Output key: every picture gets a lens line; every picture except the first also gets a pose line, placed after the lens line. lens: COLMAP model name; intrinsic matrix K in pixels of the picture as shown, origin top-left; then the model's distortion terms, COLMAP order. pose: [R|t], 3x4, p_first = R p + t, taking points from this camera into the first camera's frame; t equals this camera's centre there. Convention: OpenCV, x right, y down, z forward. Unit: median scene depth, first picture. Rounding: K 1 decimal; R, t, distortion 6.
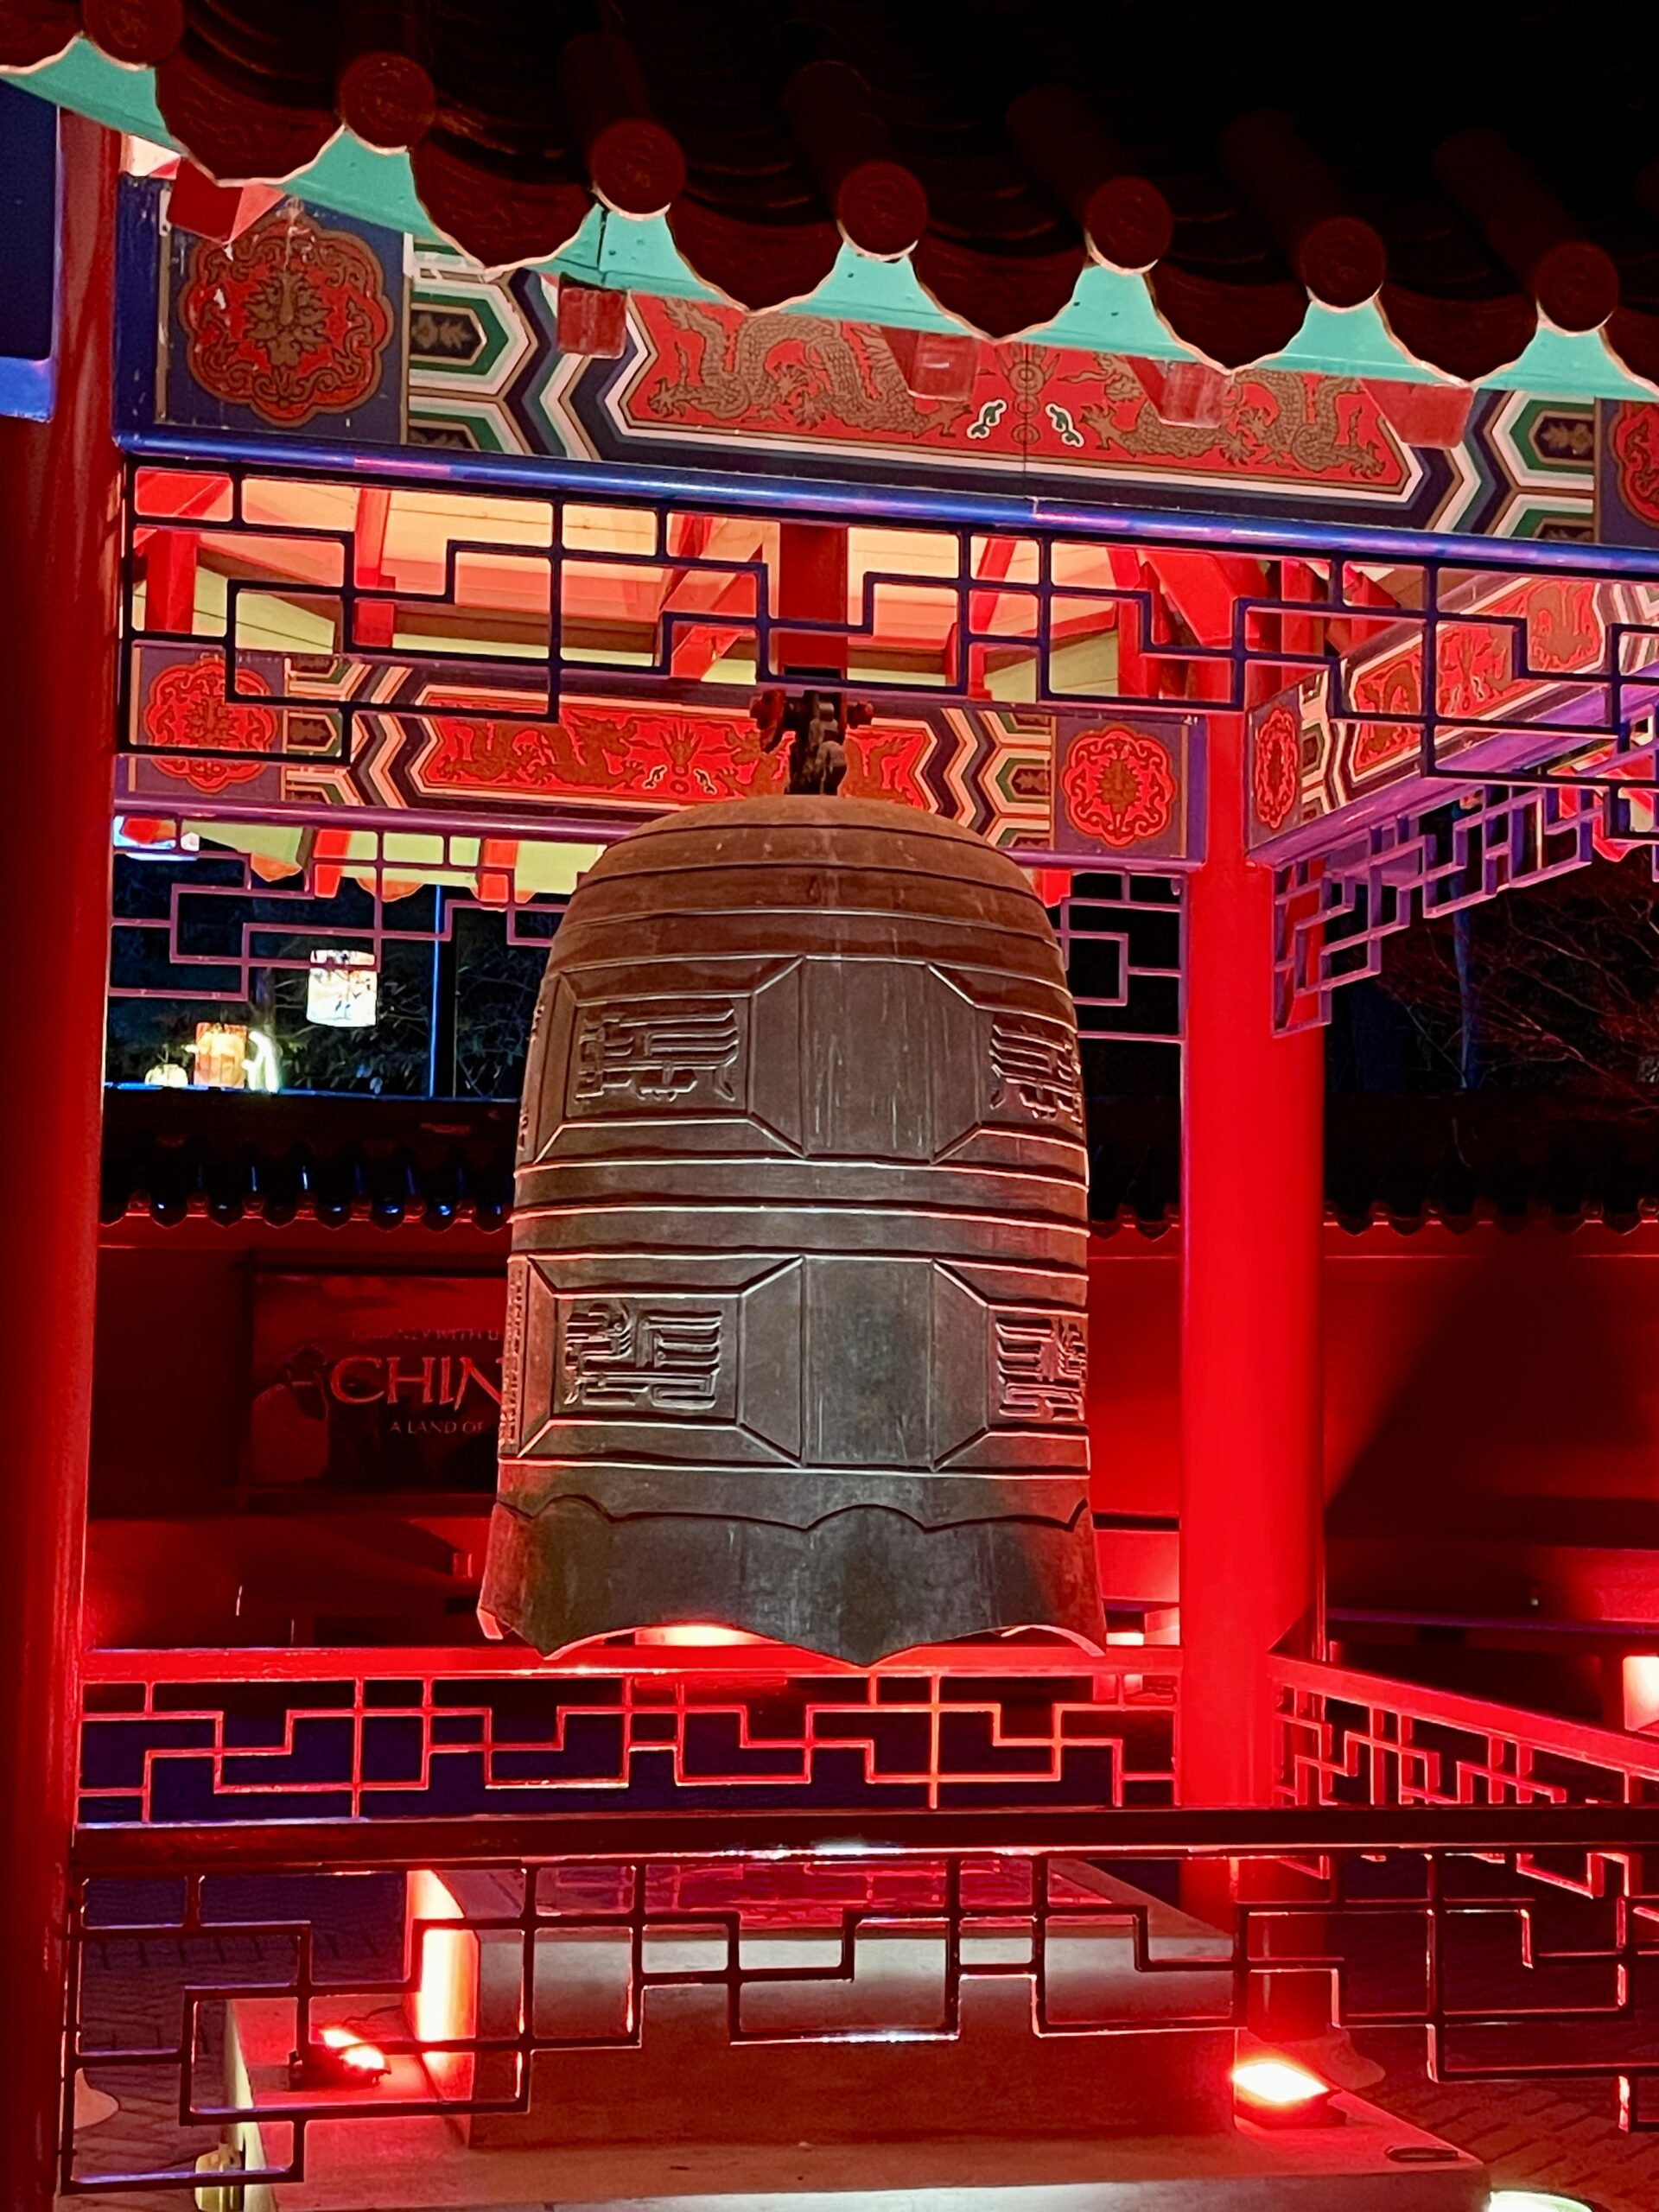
lens RADIAL K [[3285.7, 0, 829.5], [0, 3285.7, 1106.0], [0, 0, 1]] dist [0.157608, -0.566781]
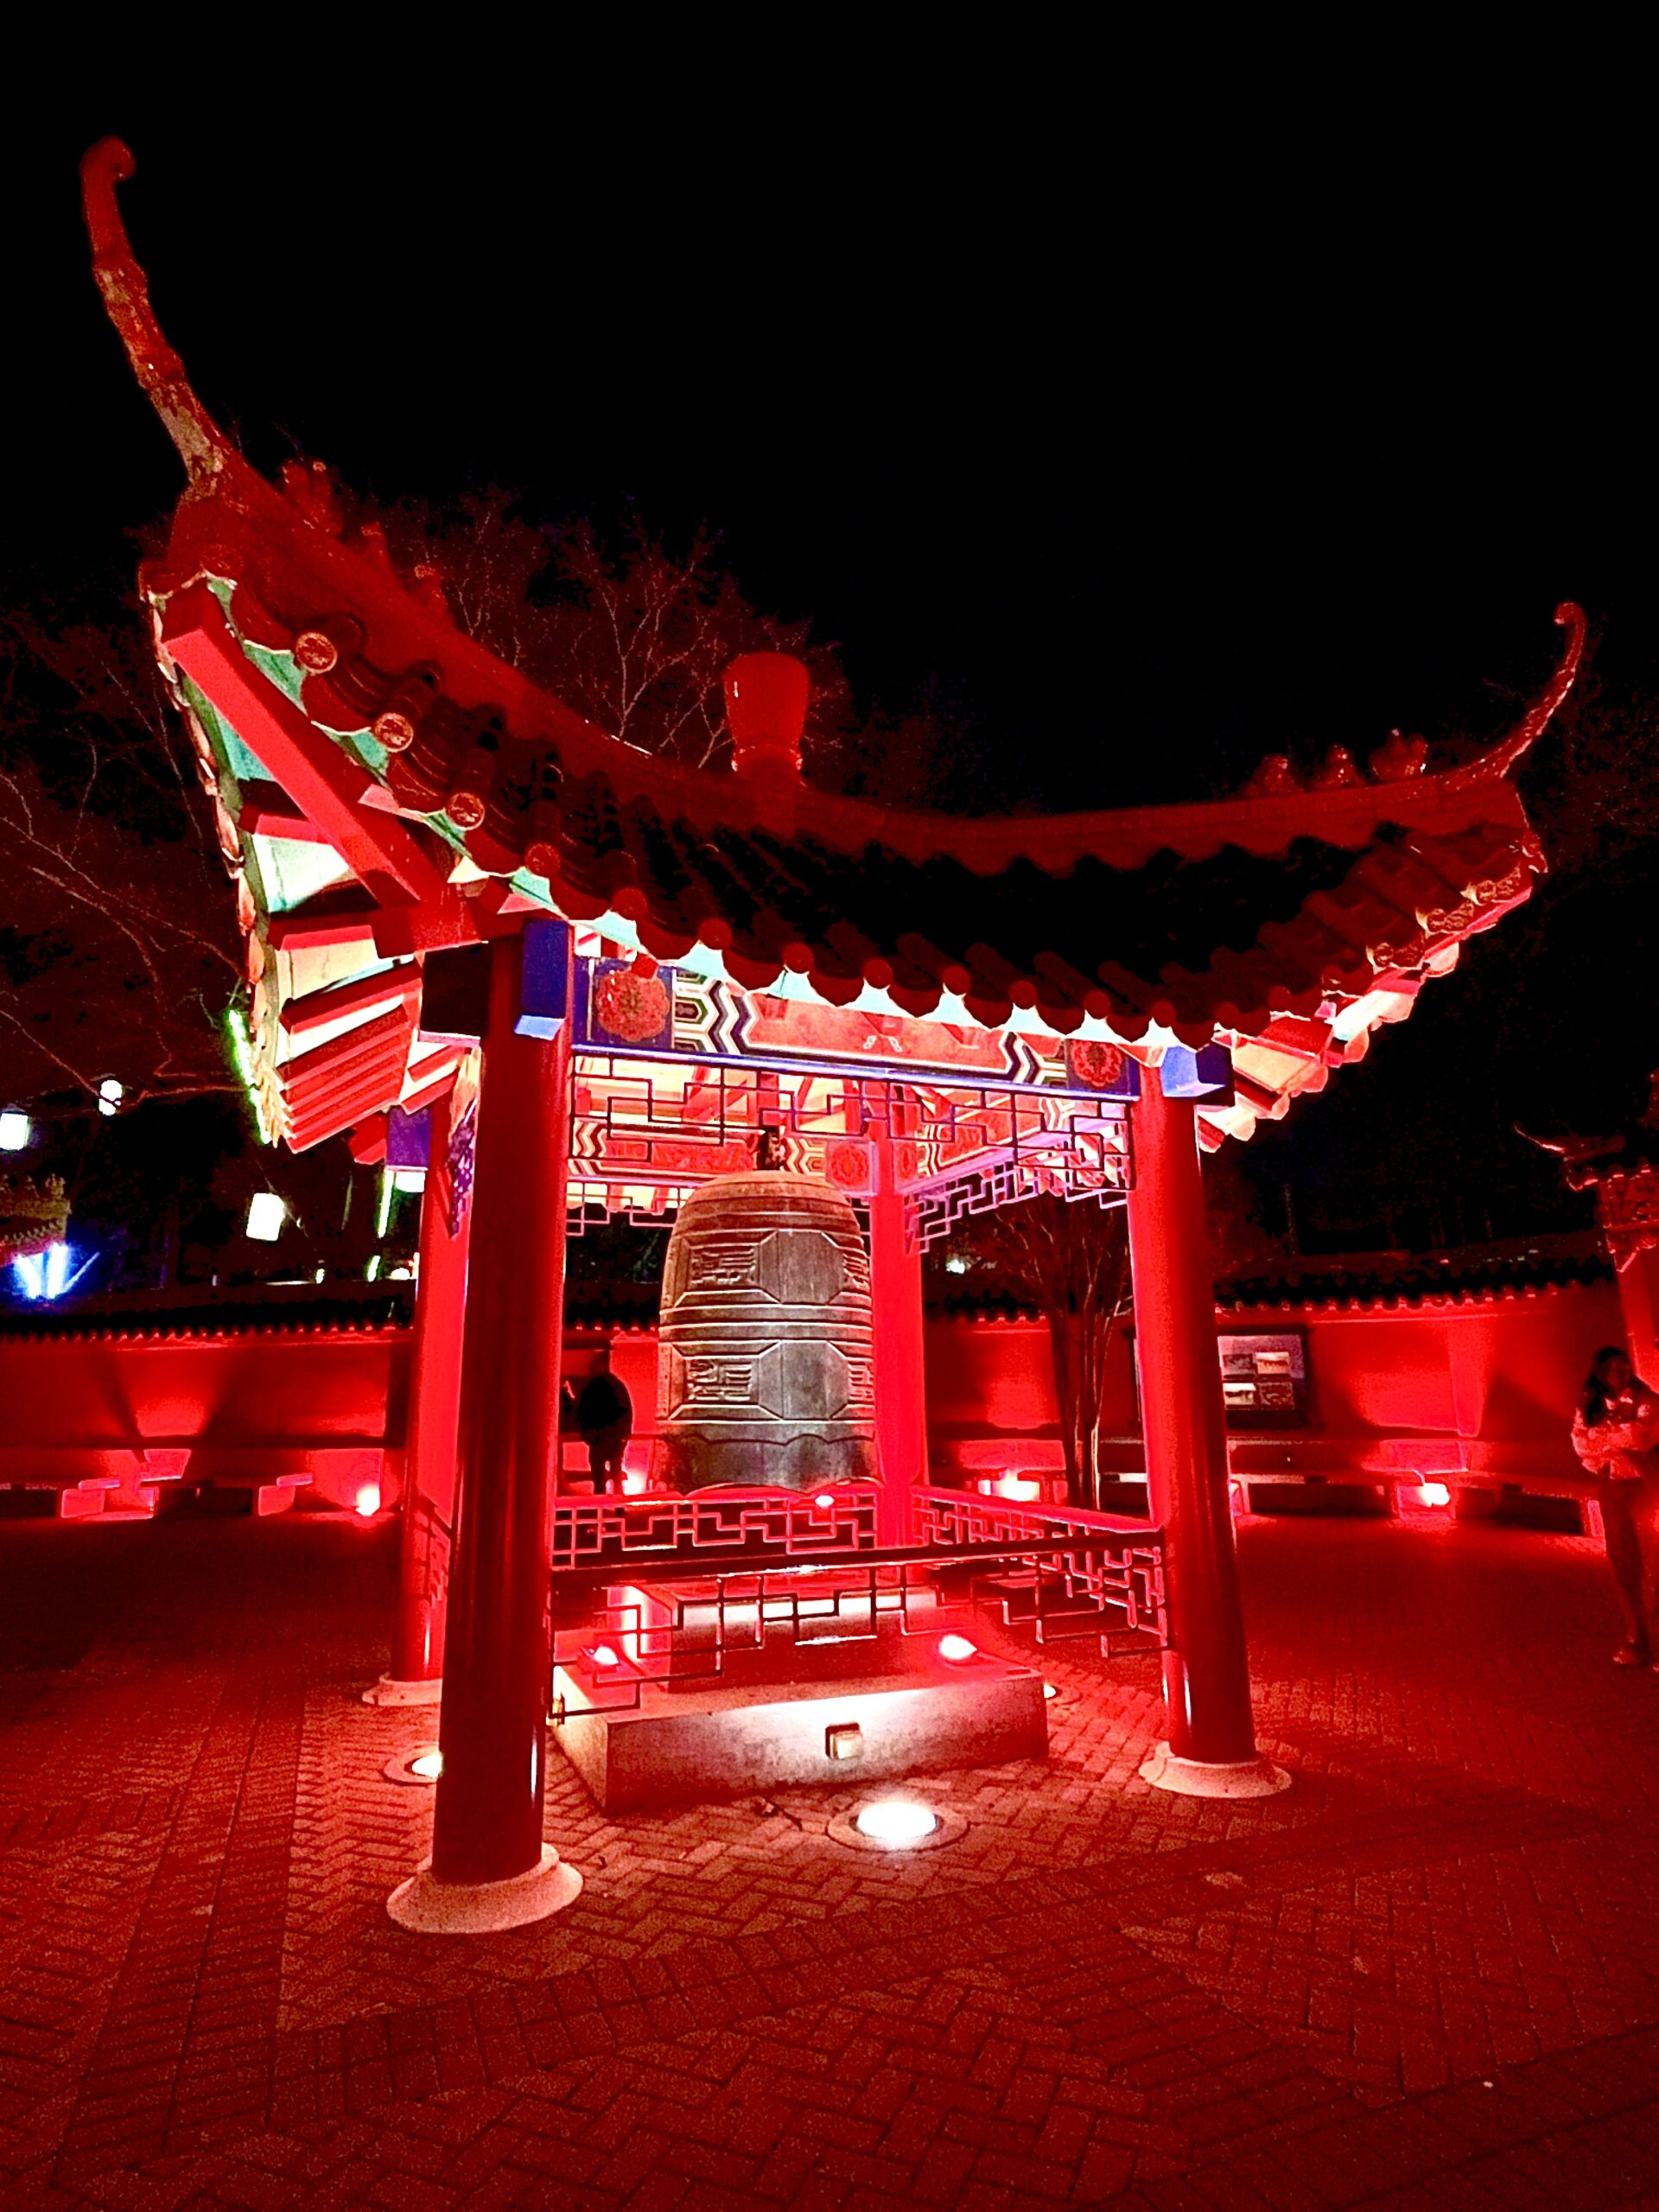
lens RADIAL K [[1211.2, 0, 829.5], [0, 1211.2, 1106.0], [0, 0, 1]] dist [0.002871, 0.000489]
pose [[0.988913, 0.007535, 0.148306, -0.118697], [0.013662, 0.989860, -0.141391, -0.004203], [-0.147867, 0.141849, 0.978782, -0.011480]]
